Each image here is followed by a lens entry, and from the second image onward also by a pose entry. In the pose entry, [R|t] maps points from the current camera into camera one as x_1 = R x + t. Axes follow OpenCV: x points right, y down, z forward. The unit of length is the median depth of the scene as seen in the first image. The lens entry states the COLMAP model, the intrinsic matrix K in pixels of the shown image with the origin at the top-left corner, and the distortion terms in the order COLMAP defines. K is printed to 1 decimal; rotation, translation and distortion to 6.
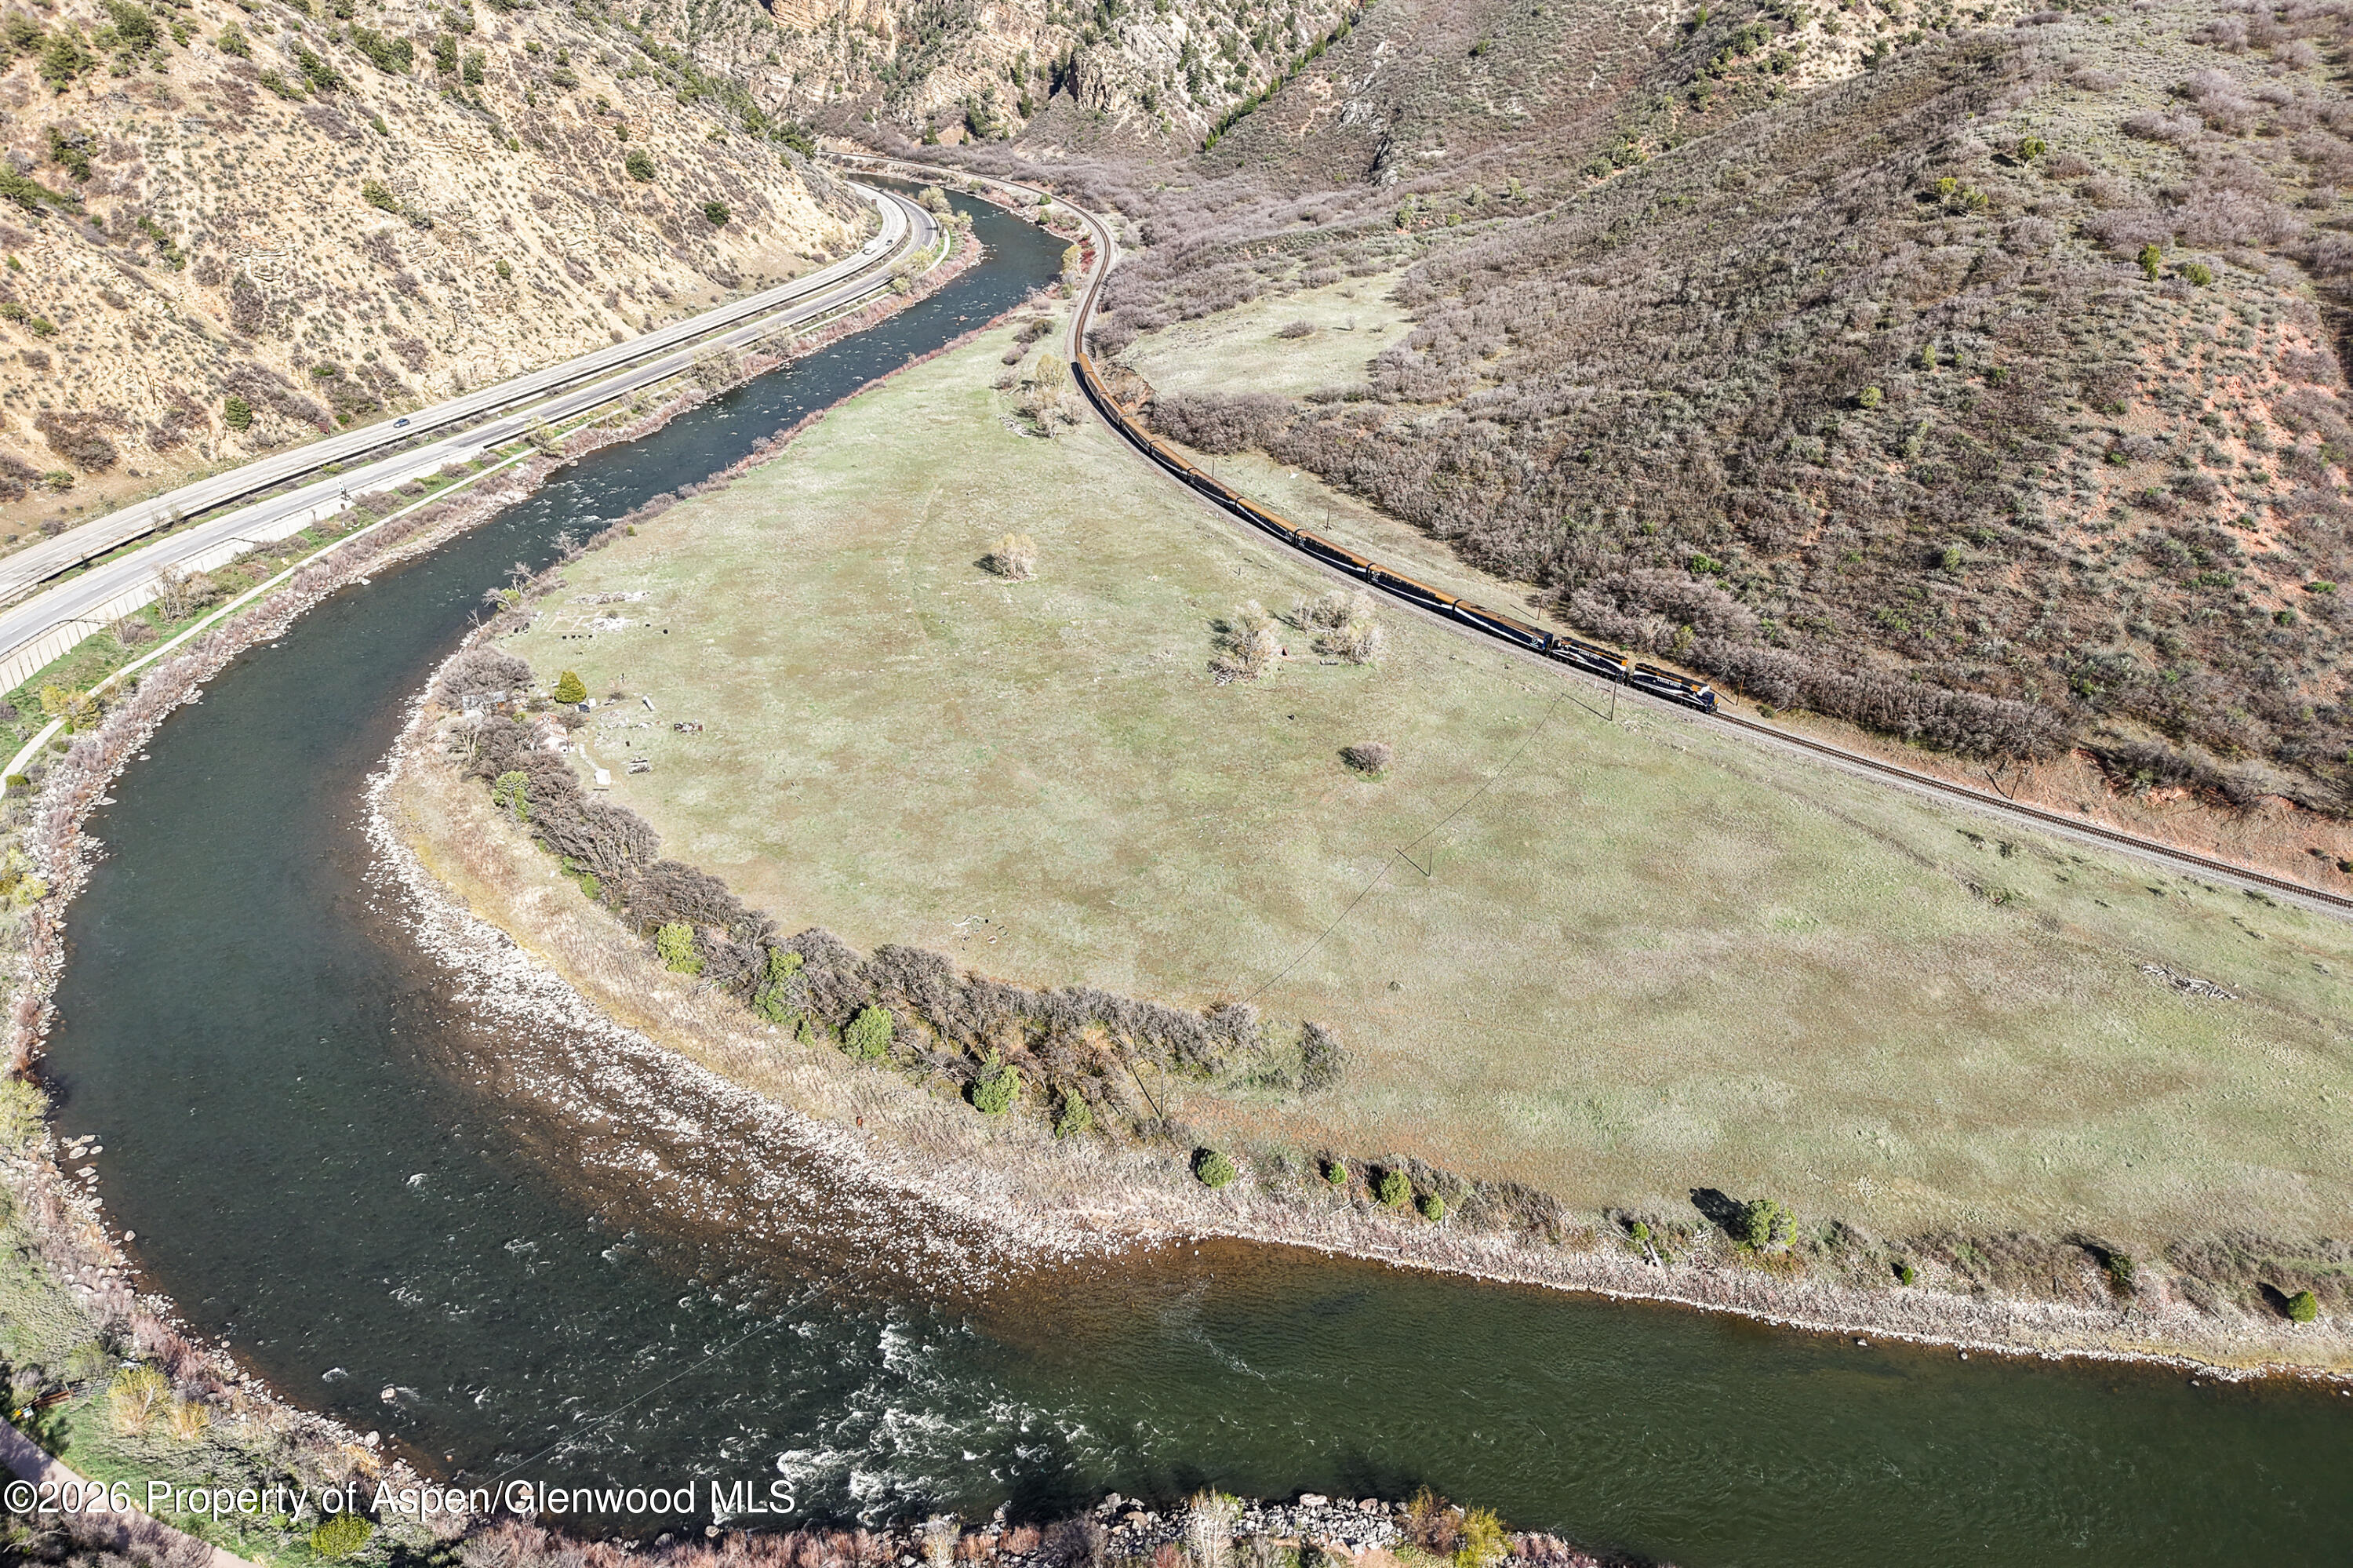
lens RADIAL K [[1572.3, 0, 1181.6], [0, 1572.3, 780.0], [0, 0, 1]] dist [0.010197, -0.006398]
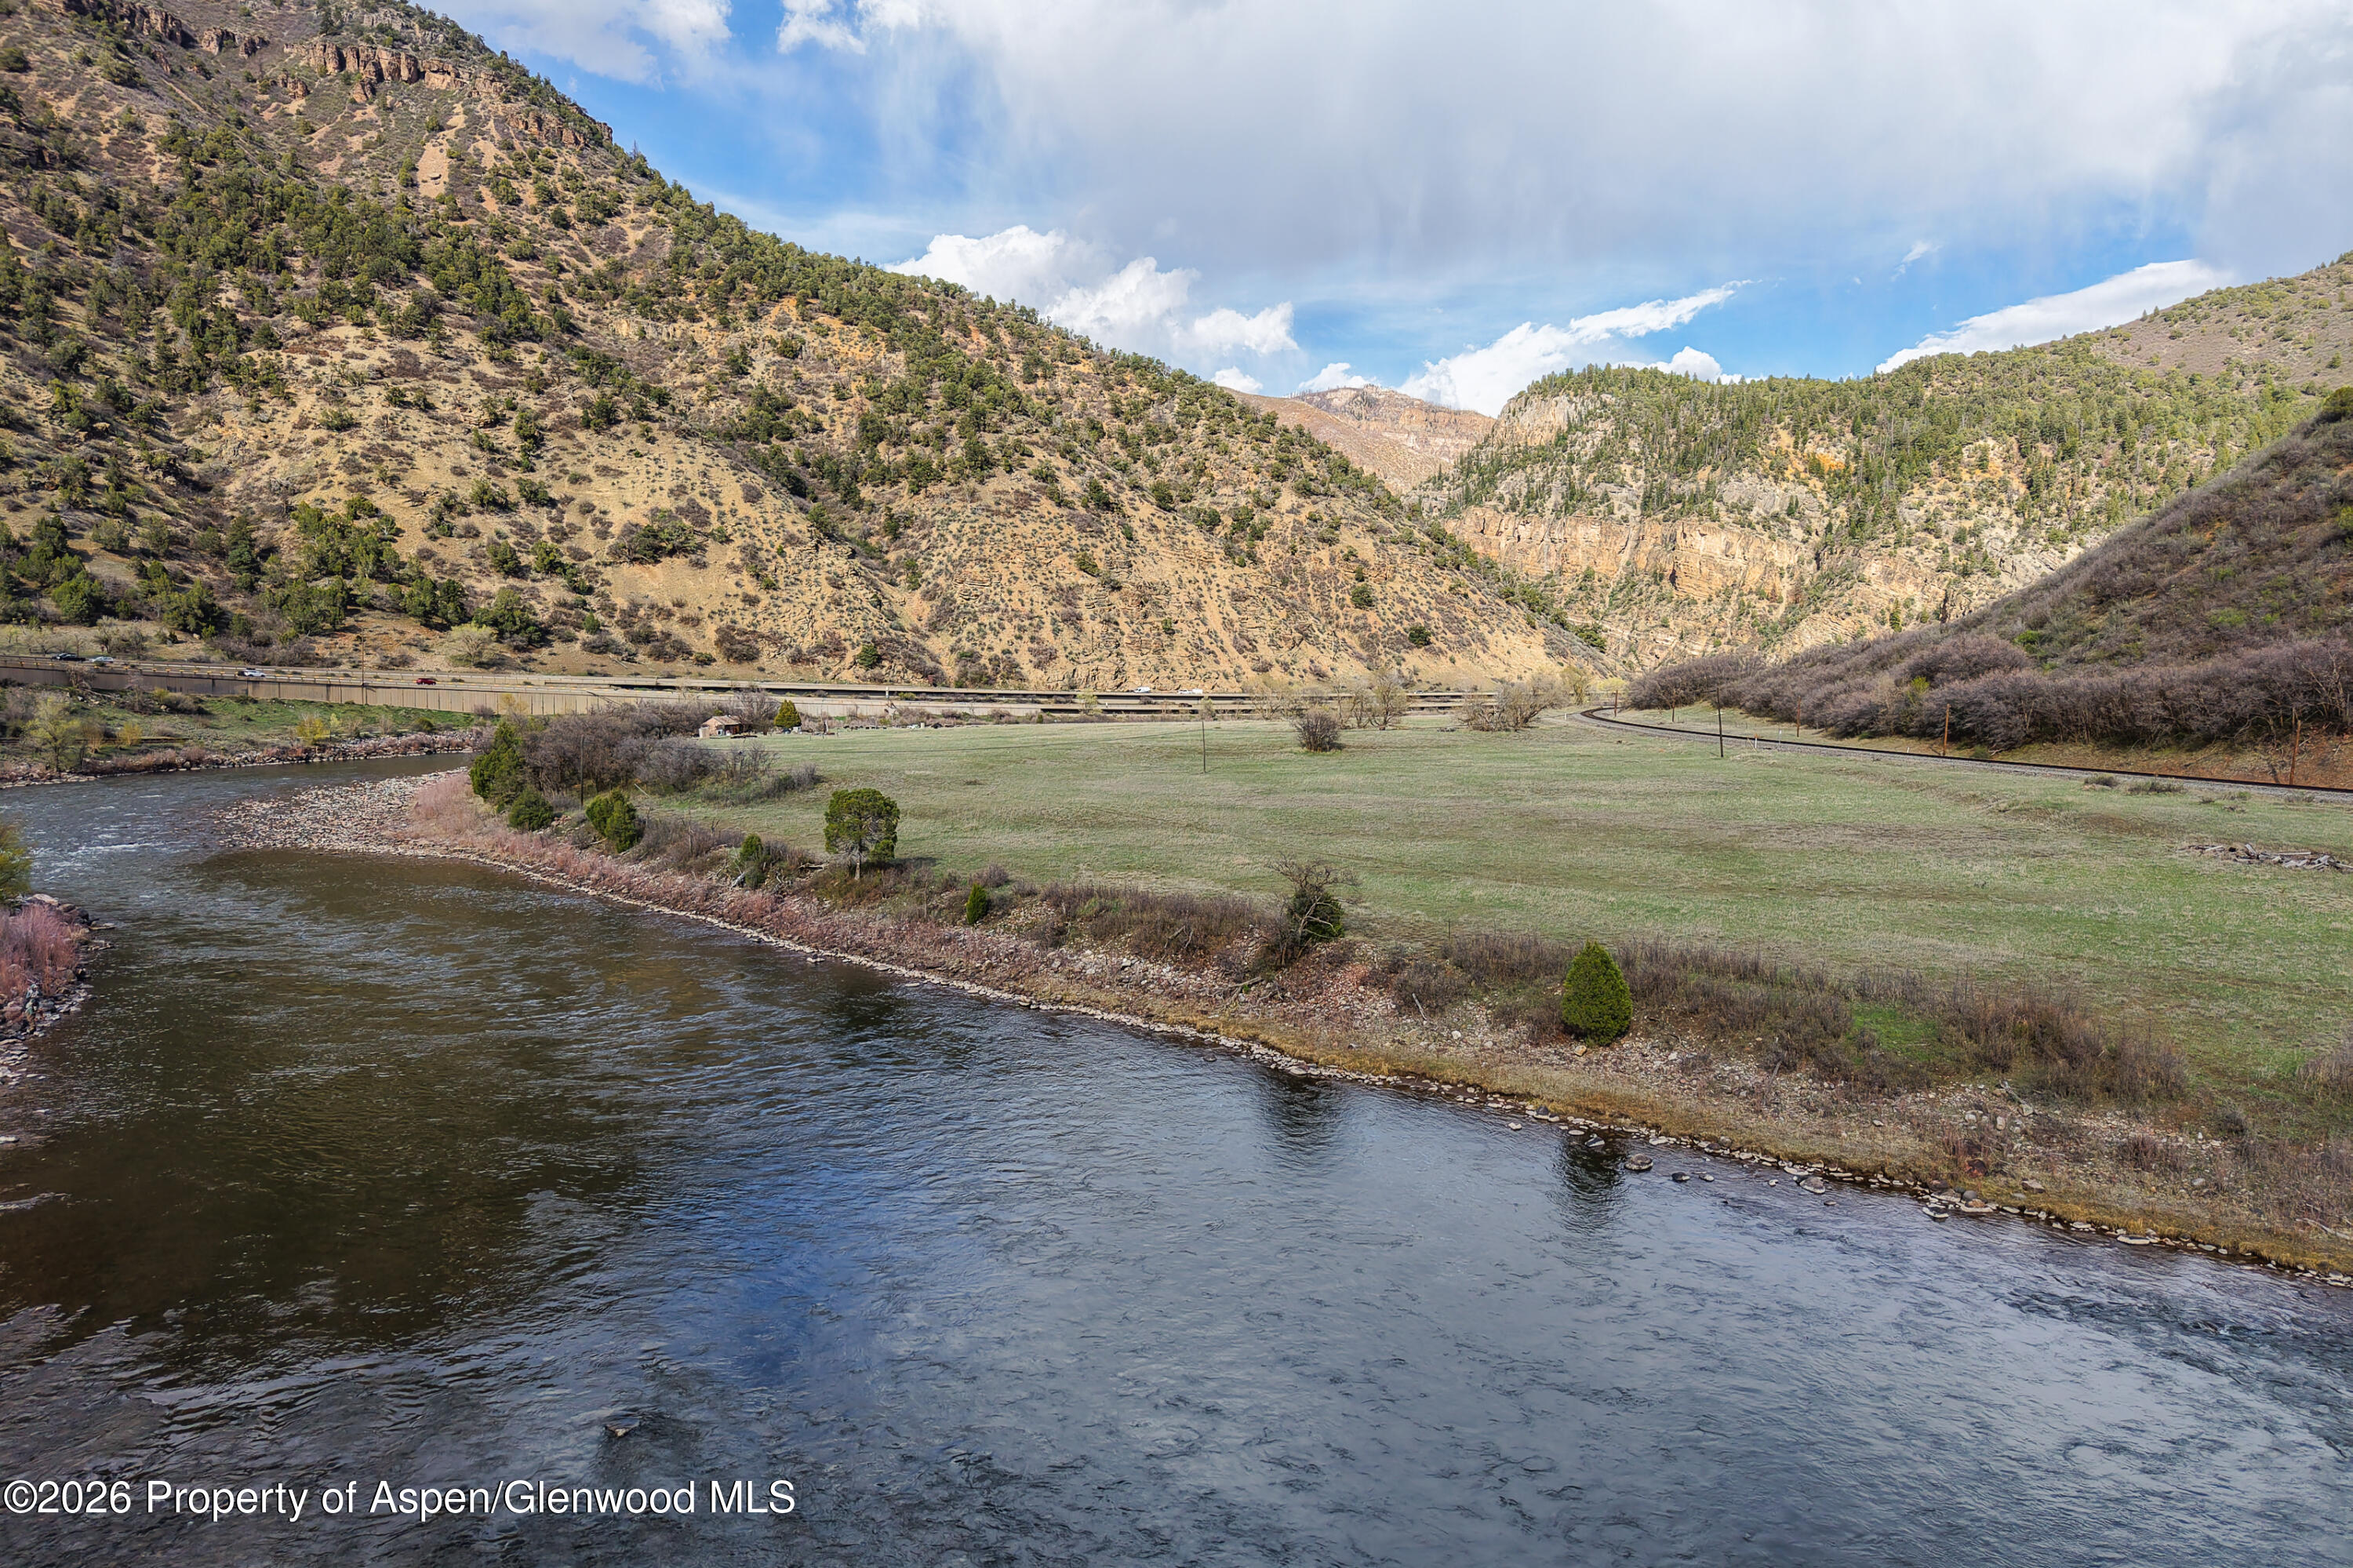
lens RADIAL K [[1600.5, 0, 1206.4], [0, 1600.5, 740.5], [0, 0, 1]] dist [0.064839, -0.068854]
pose [[0.793124, 0.011211, -0.608957, 0.426528], [-0.281885, 0.893059, -0.350695, 0.216029], [0.539903, 0.449801, 0.711466, 0.276496]]
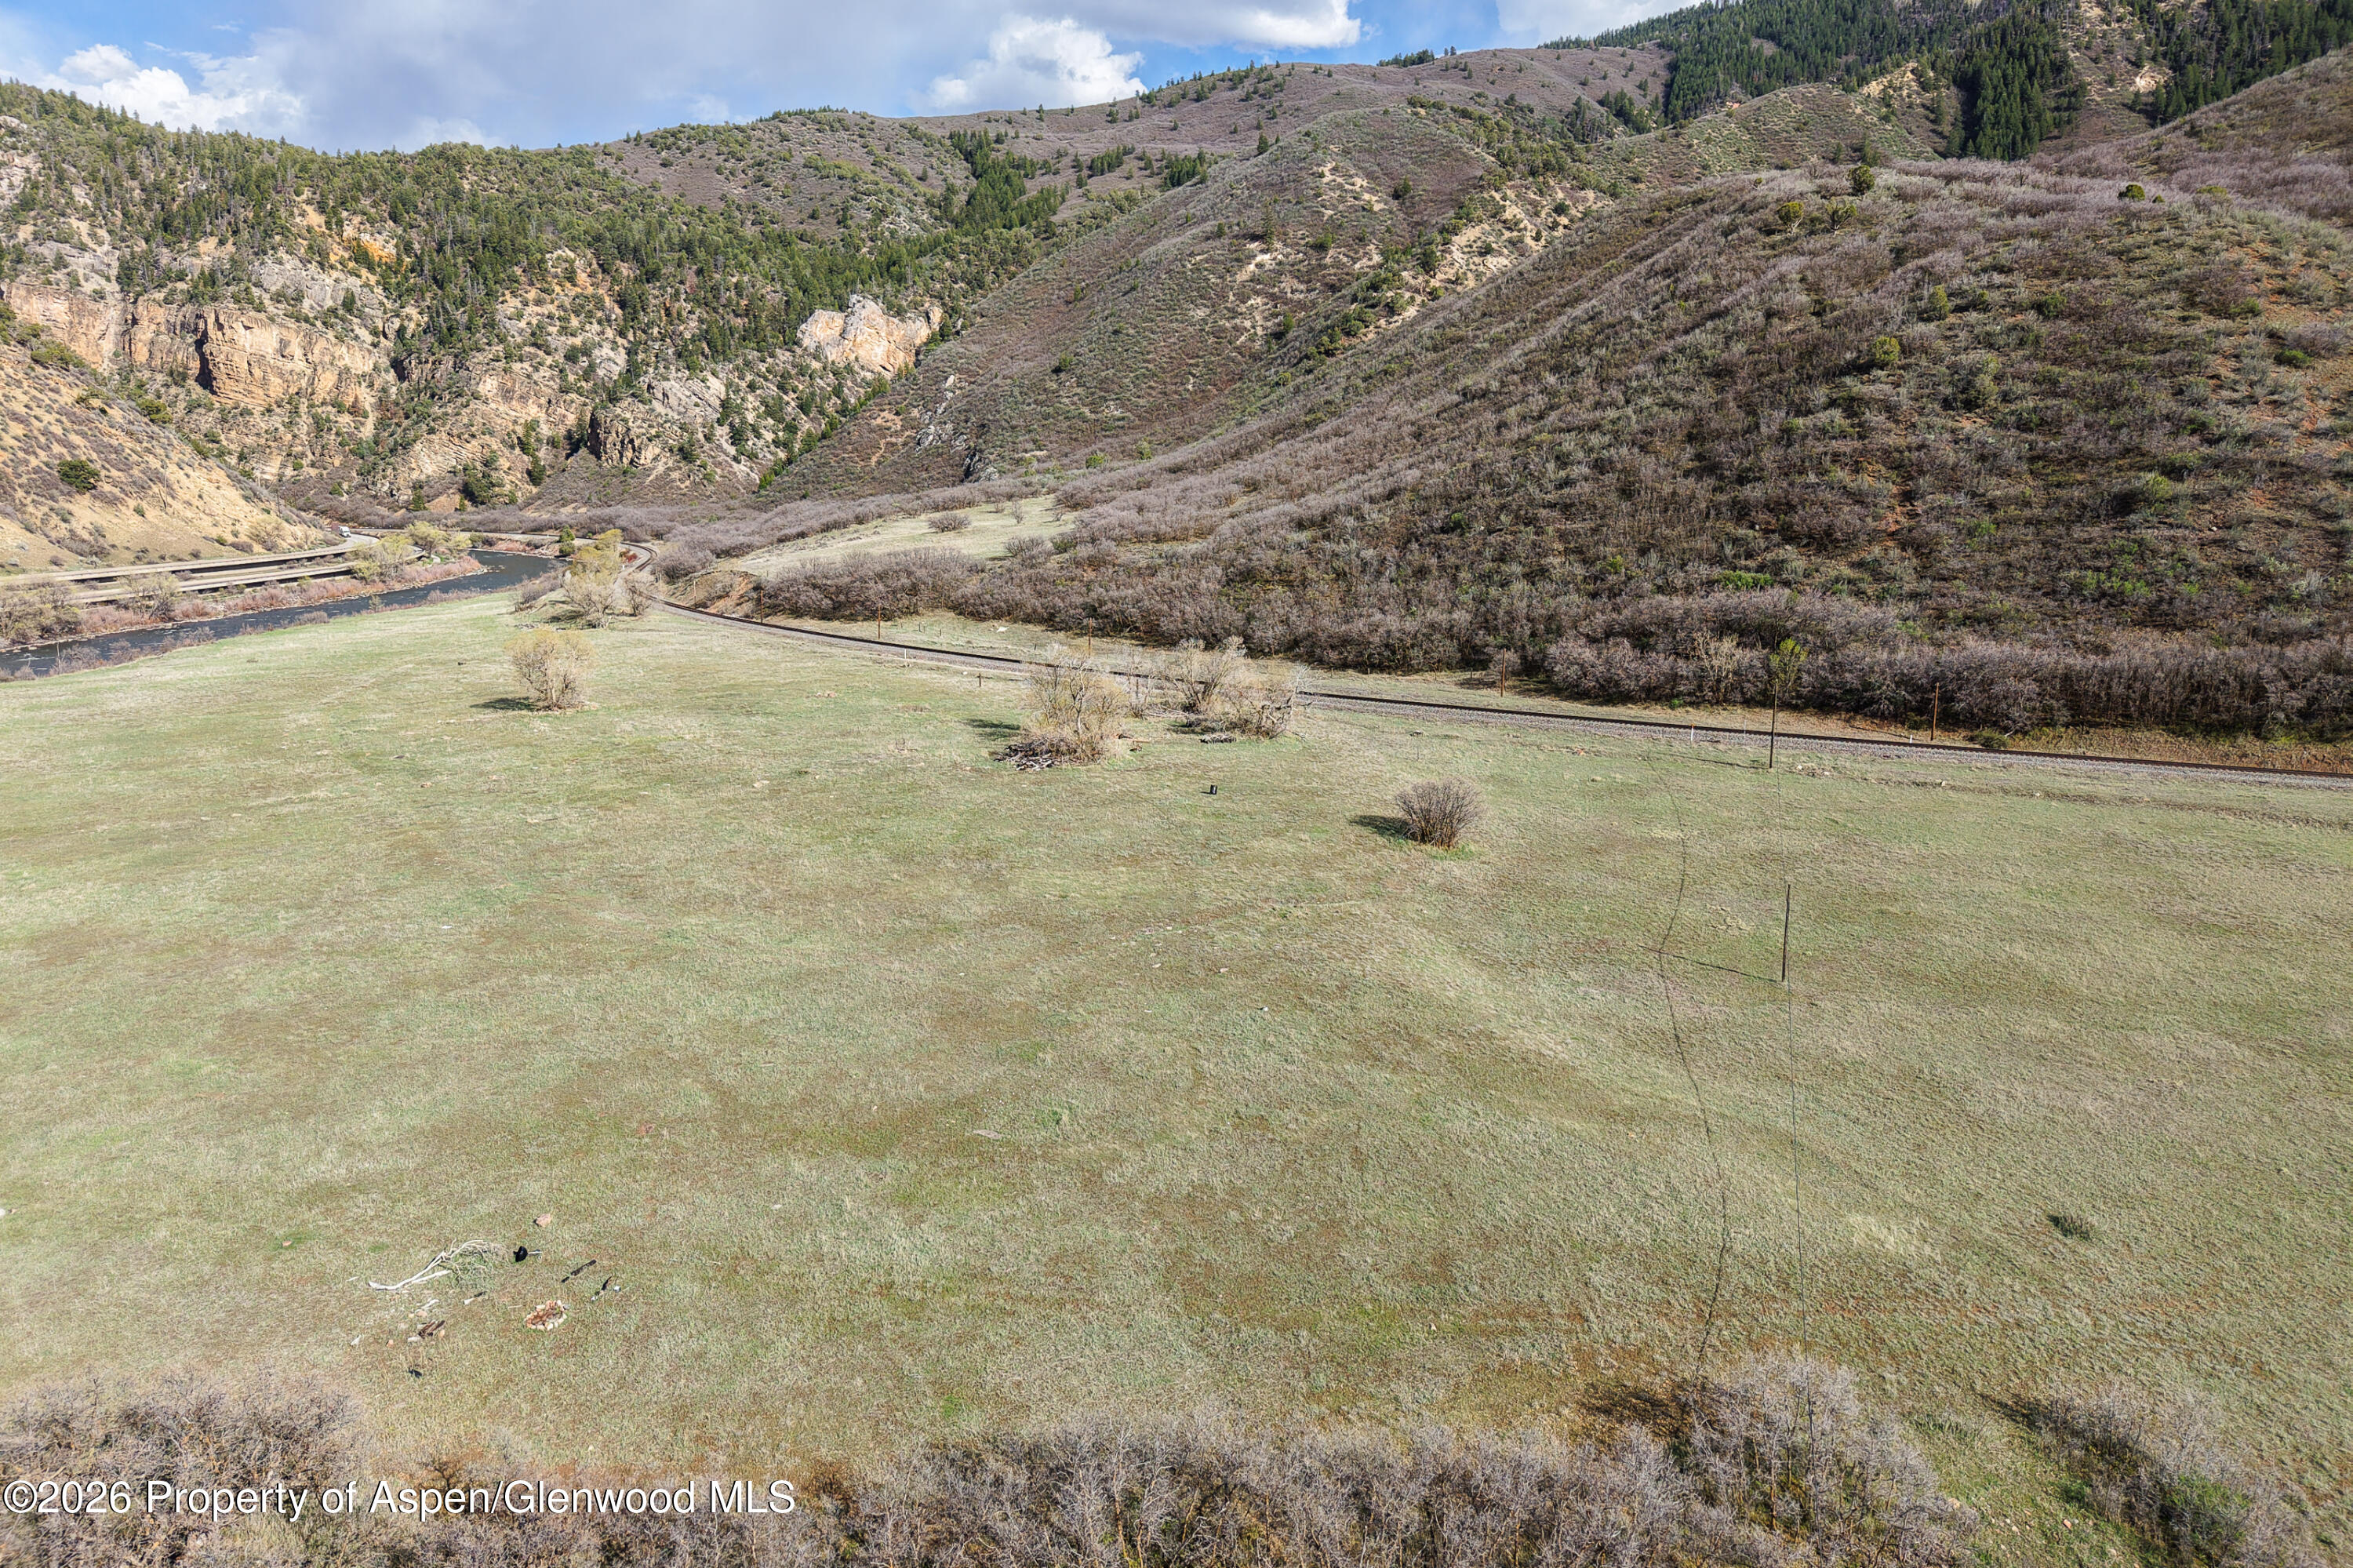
lens RADIAL K [[1567.4, 0, 1175.8], [0, 1567.4, 736.8], [0, 0, 1]] dist [0.008549, -0.006404]
pose [[0.955220, -0.059824, 0.289785, -0.057008], [0.150656, 0.941233, -0.302297, 0.064579], [-0.254671, 0.332418, 0.908097, 0.443153]]
